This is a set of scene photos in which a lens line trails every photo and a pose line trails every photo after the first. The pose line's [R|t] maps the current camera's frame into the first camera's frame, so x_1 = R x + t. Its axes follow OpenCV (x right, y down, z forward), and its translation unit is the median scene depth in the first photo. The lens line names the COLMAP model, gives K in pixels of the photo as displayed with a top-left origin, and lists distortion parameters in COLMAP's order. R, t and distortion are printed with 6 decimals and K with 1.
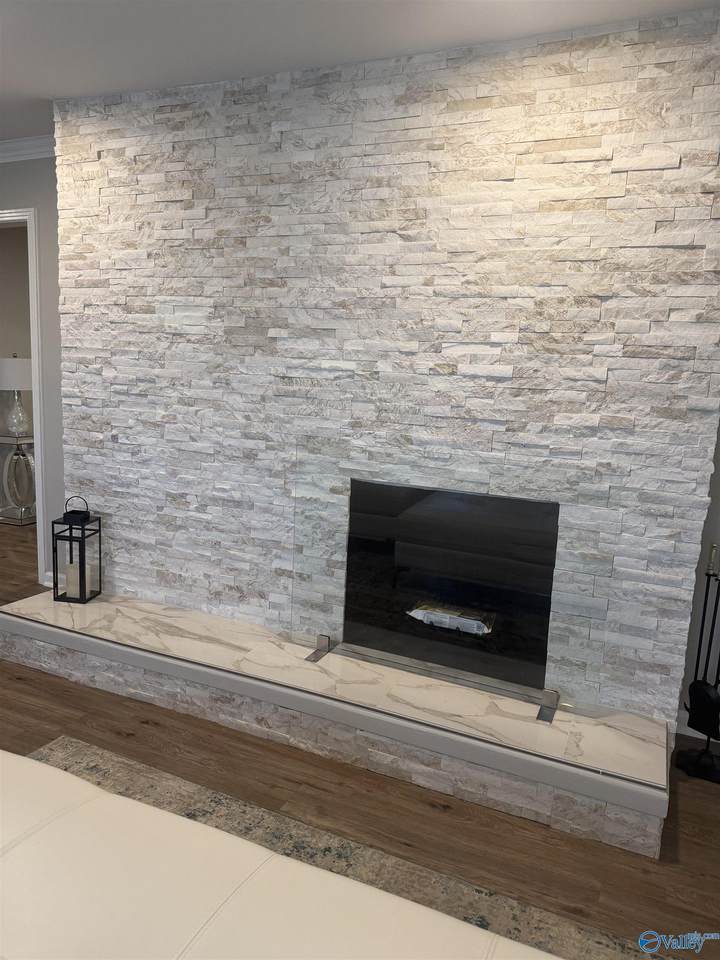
lens RADIAL K [[676.0, 0, 360.0], [0, 676.0, 480.0], [0, 0, 1]] dist [0.164573, -0.320945]
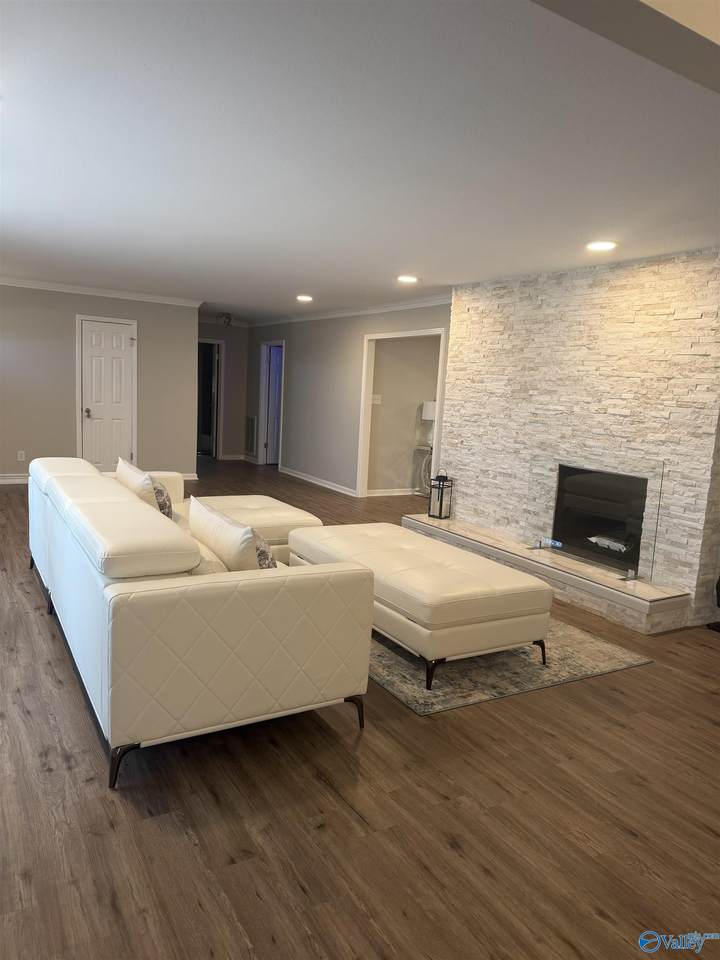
lens RADIAL K [[676.0, 0, 360.0], [0, 676.0, 480.0], [0, 0, 1]] dist [0.164573, -0.320945]
pose [[0.821020, 0.078268, -0.565509, 0.655937], [-0.110687, 0.993585, -0.023182, 0.157815], [0.560066, 0.081627, 0.824417, -1.002390]]
